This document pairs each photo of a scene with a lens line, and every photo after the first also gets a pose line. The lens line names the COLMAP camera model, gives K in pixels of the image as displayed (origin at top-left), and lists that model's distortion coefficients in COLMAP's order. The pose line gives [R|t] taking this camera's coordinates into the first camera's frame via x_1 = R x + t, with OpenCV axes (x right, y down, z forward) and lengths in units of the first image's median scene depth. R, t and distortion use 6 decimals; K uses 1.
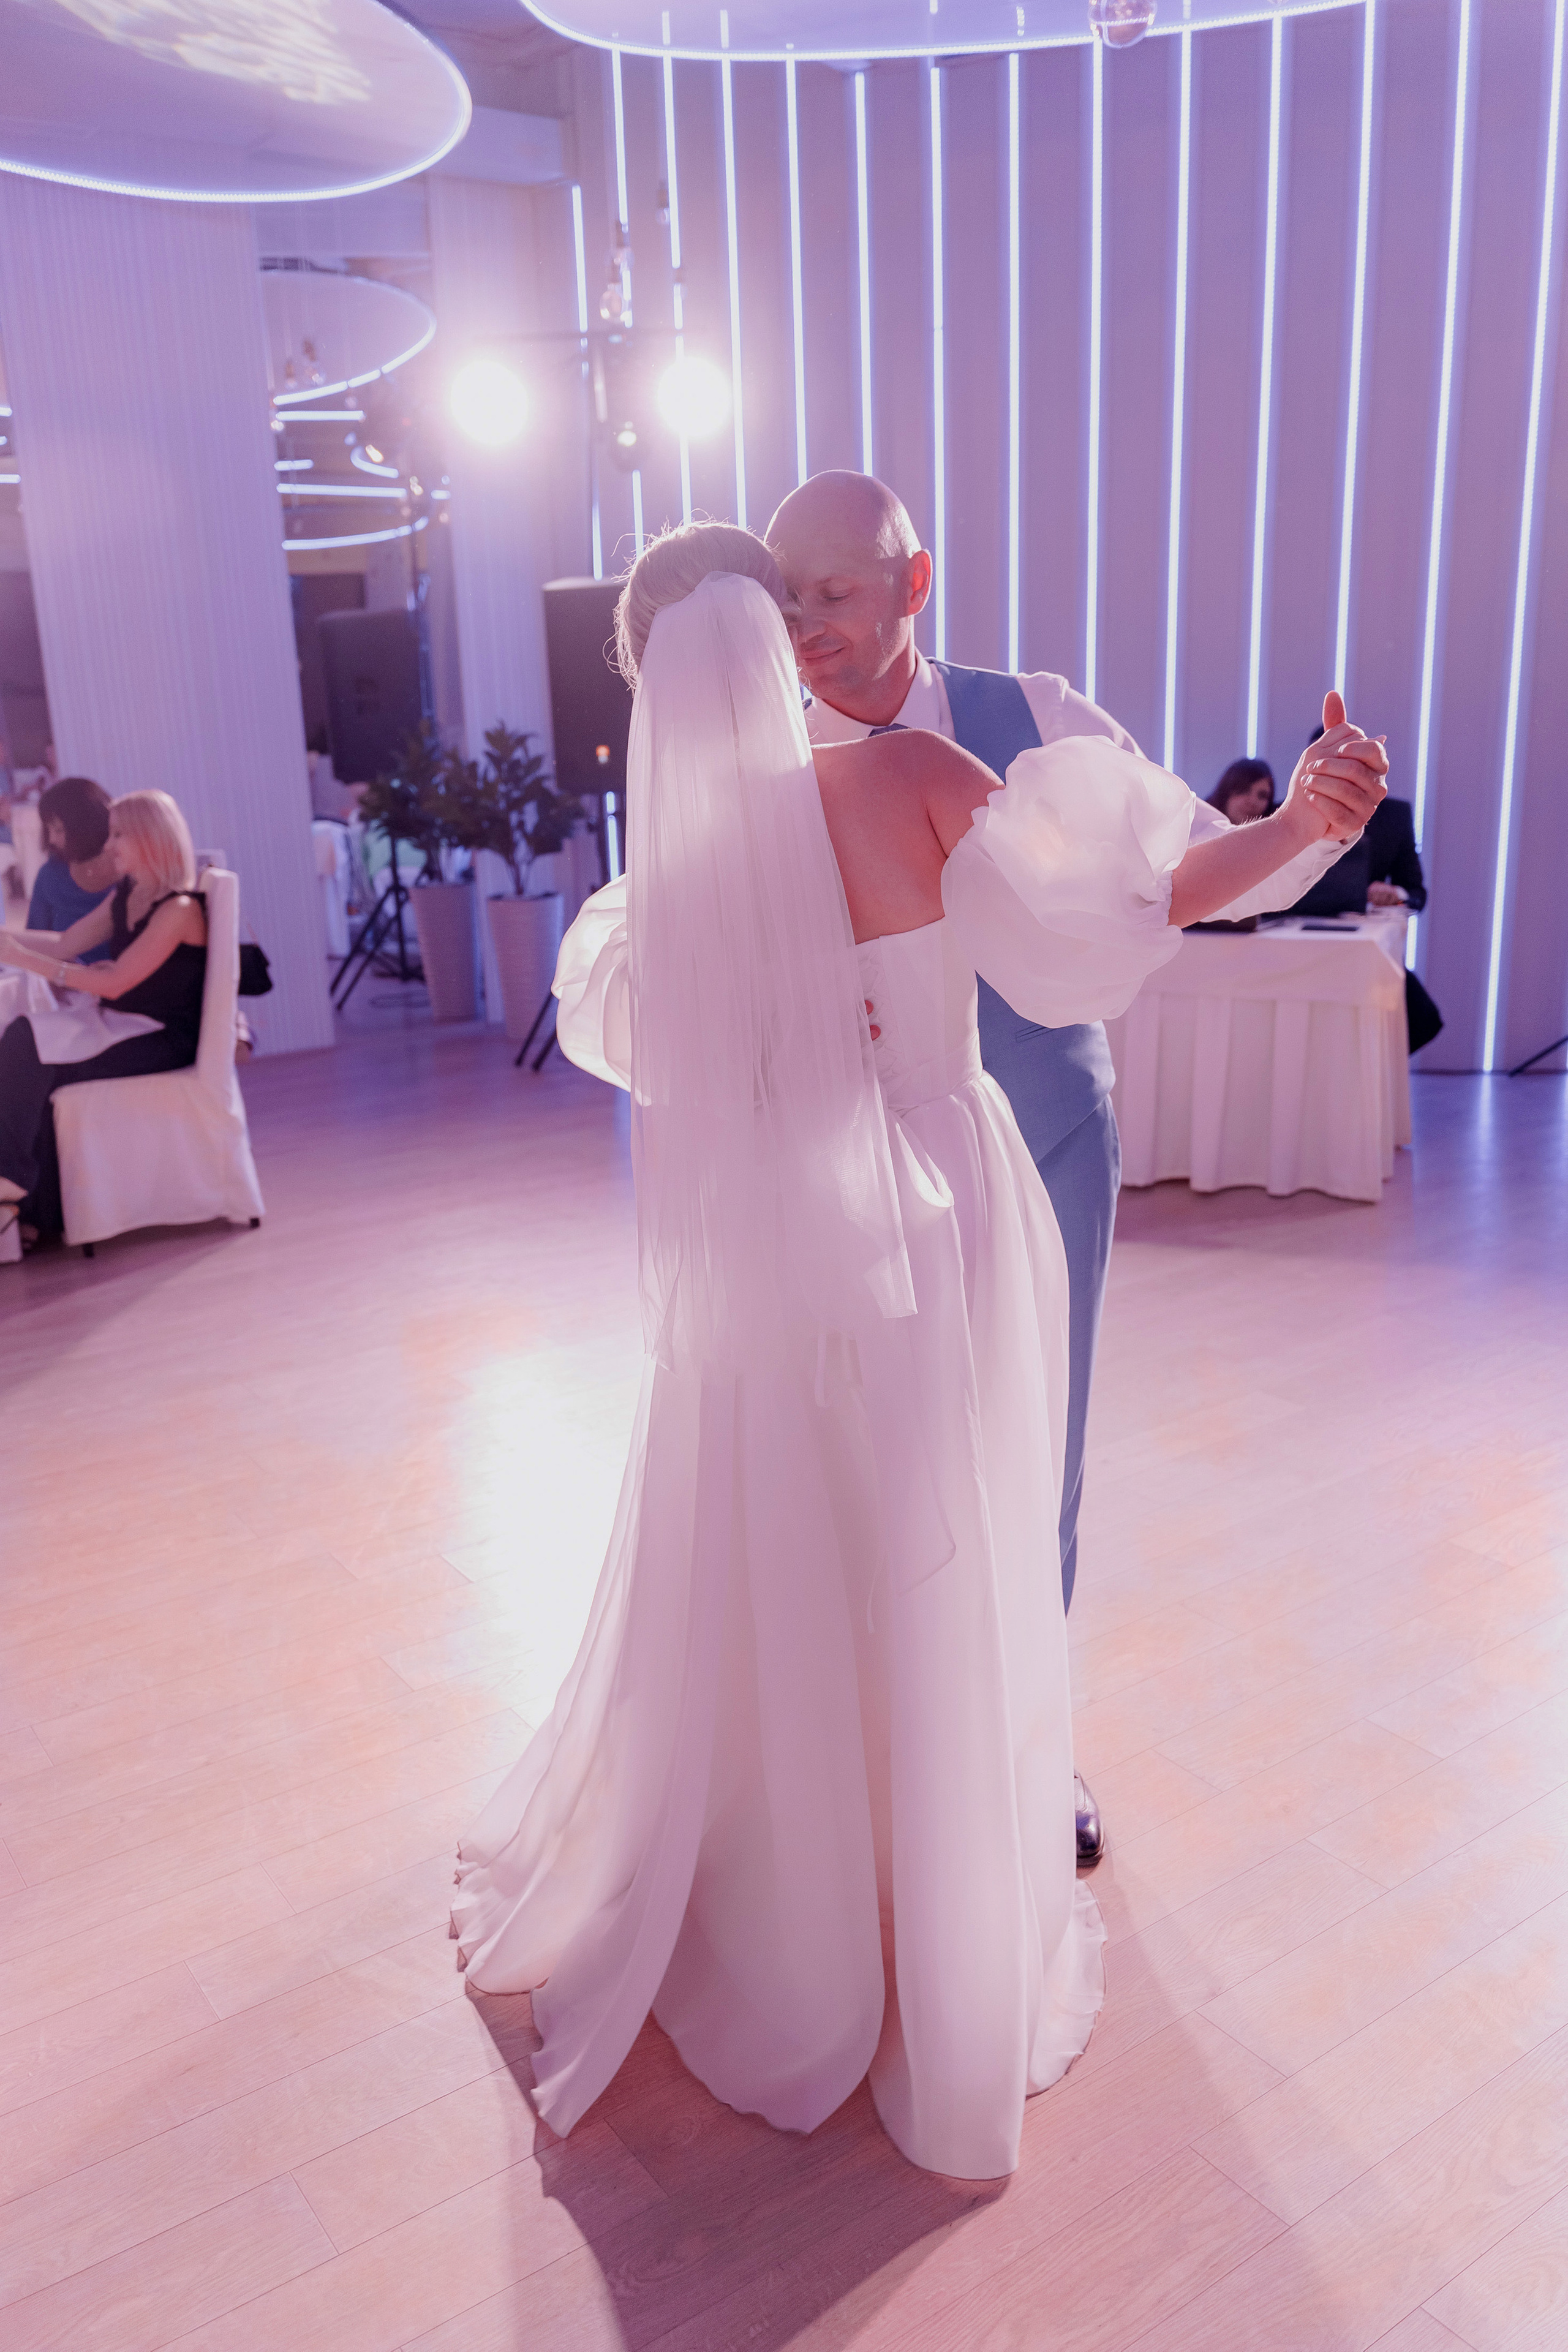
lens RADIAL K [[1819.4, 0, 784.0], [0, 1819.4, 1176.0], [0, 0, 1]] dist [0.009980, -0.003877]
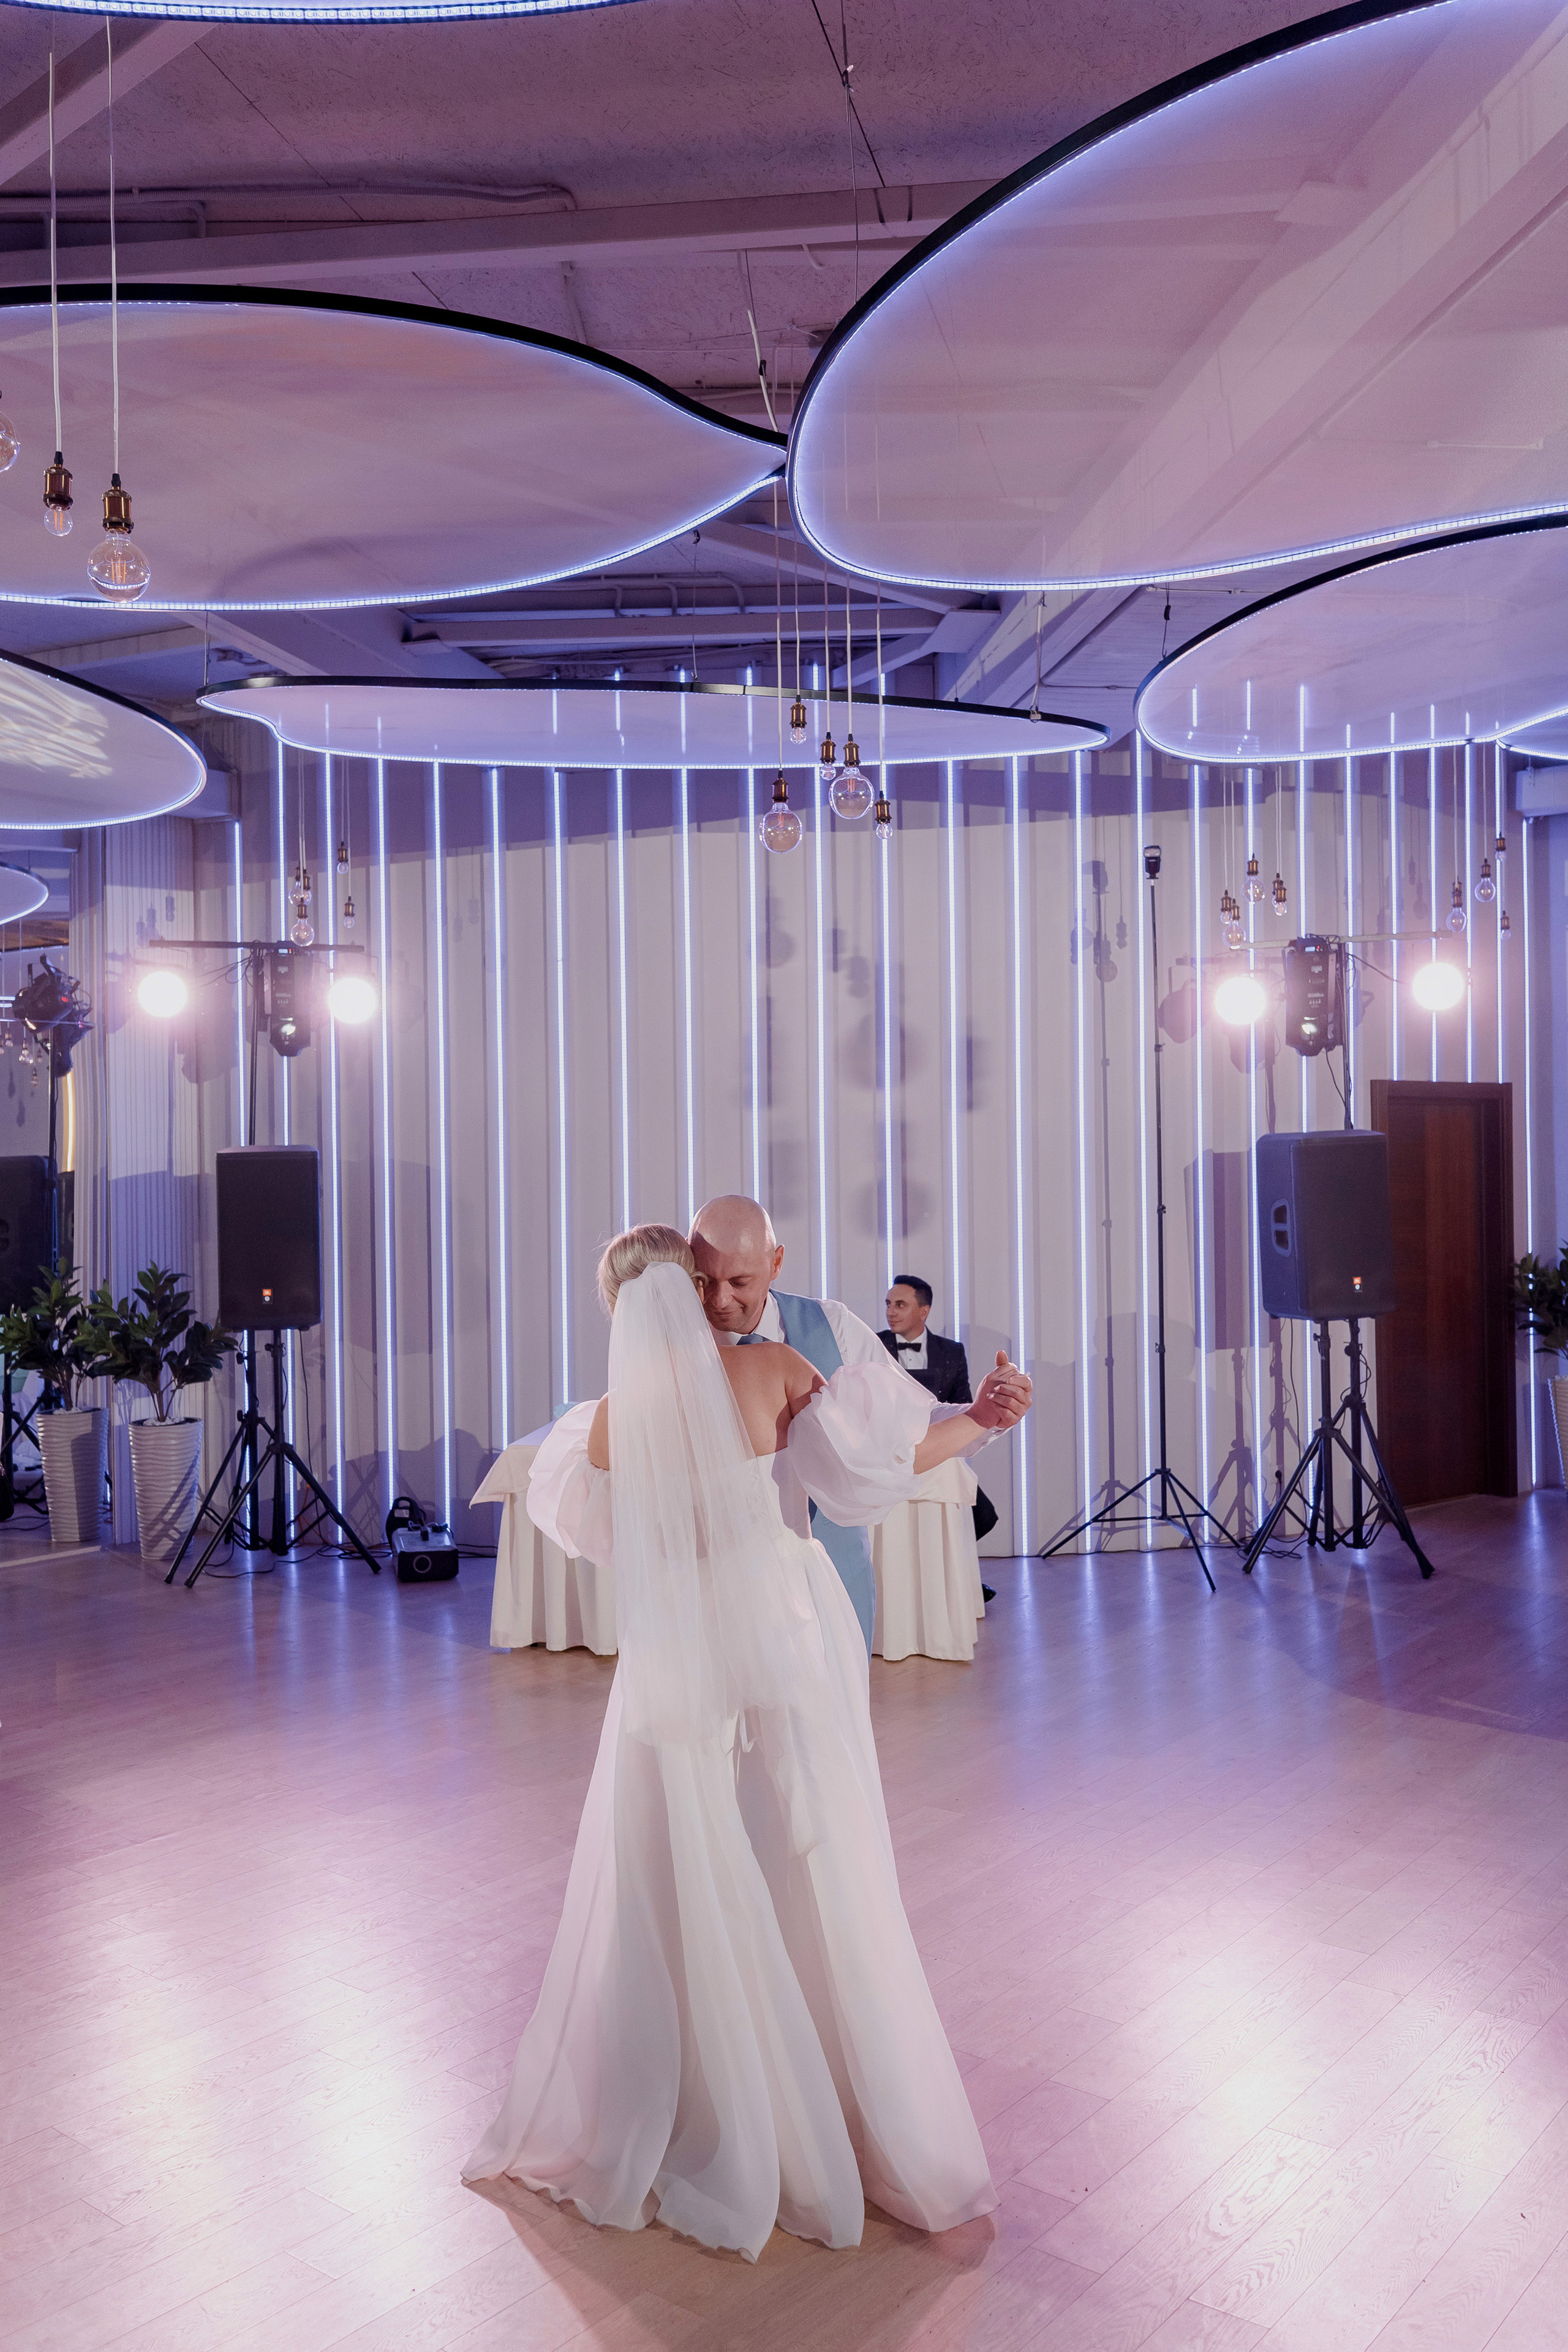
lens RADIAL K [[1819.4, 0, 784.0], [0, 1819.4, 1176.0], [0, 0, 1]] dist [0.009980, -0.003877]
pose [[0.963659, 0.020391, 0.266356, -0.084964], [0.053581, 0.962066, -0.267503, 0.013355], [-0.261707, 0.272053, 0.926011, -0.129117]]
